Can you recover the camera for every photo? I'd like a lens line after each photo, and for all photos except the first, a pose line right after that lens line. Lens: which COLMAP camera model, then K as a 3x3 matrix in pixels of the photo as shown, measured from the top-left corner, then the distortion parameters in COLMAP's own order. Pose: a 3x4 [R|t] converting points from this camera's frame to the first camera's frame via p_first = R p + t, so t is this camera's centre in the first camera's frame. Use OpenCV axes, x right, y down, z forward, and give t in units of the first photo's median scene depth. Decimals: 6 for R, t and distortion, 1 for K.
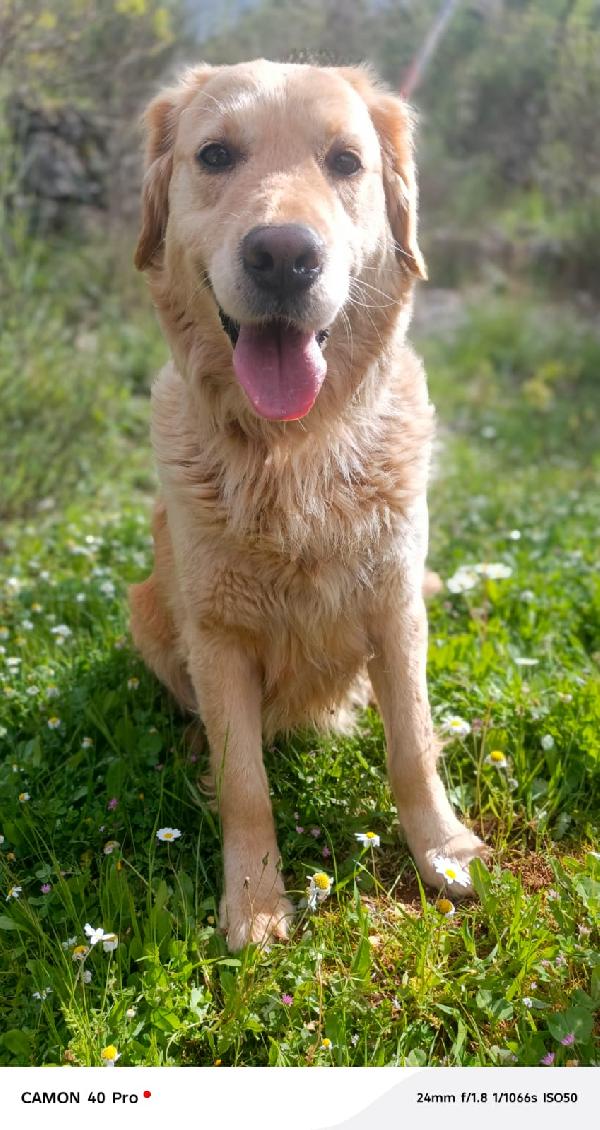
lens RADIAL K [[713.1, 0, 305.8], [0, 713.1, 534.9], [0, 0, 1]] dist [0.015247, -0.033002]
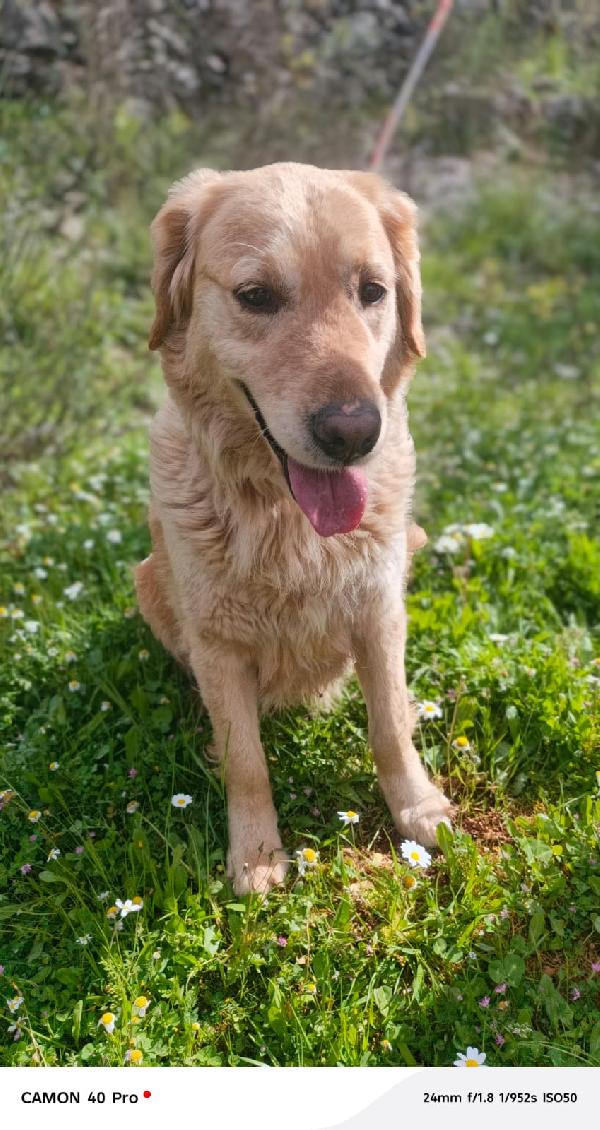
lens RADIAL K [[713.1, 0, 313.9], [0, 713.1, 541.2], [0, 0, 1]] dist [0.015247, -0.033002]
pose [[0.999965, -0.004383, 0.007149, 0.016785], [0.002883, 0.980257, 0.197707, -0.208191], [-0.007875, -0.197679, 0.980235, -0.059164]]
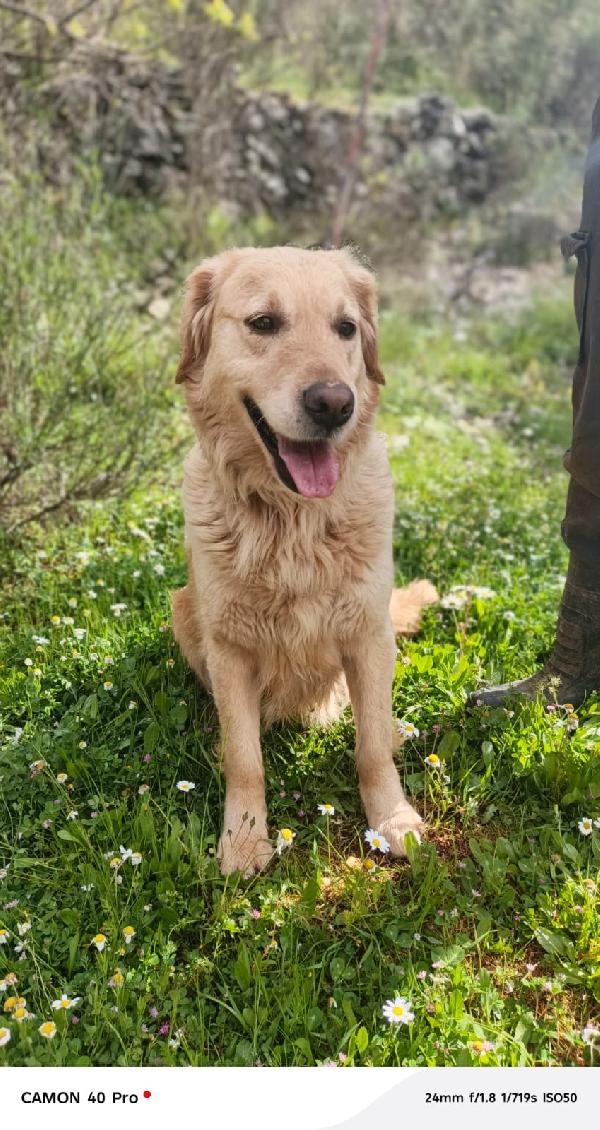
lens RADIAL K [[713.1, 0, 302.8], [0, 713.1, 533.2], [0, 0, 1]] dist [0.015247, -0.033002]
pose [[0.992694, 0.089059, -0.081403, 0.085967], [-0.082672, 0.993462, 0.078736, -0.161803], [0.087883, -0.071431, 0.993566, -0.258374]]
